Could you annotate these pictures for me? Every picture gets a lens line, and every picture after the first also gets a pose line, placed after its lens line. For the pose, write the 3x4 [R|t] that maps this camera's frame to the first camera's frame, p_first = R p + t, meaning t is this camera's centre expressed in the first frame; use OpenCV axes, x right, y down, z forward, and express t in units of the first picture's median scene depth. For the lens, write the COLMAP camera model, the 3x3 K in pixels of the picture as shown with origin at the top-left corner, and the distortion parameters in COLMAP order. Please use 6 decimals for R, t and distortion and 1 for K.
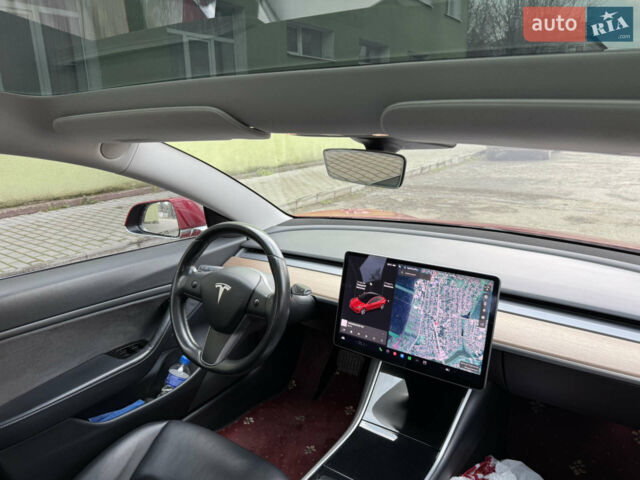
lens RADIAL K [[451.9, 0, 320.0], [0, 451.9, 240.0], [0, 0, 1]] dist [0.027011, -0.041461]
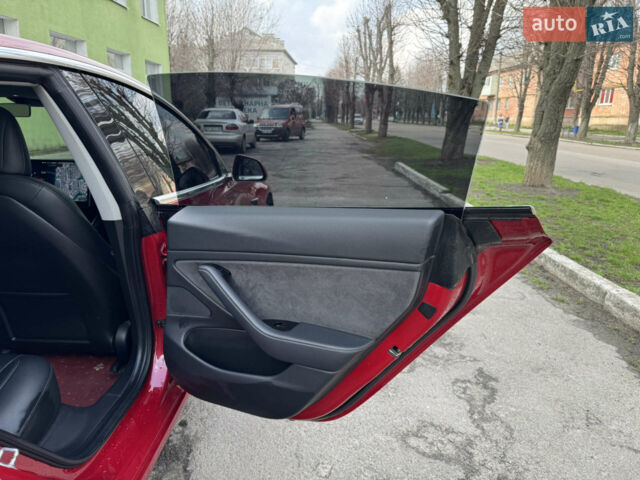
lens RADIAL K [[451.9, 0, 320.0], [0, 451.9, 240.0], [0, 0, 1]] dist [0.027011, -0.041461]
pose [[0.839643, -0.105586, 0.532777, 0.071177], [0.105278, 0.993957, 0.031068, 0.525380], [-0.532838, 0.030004, 0.845685, -1.653164]]
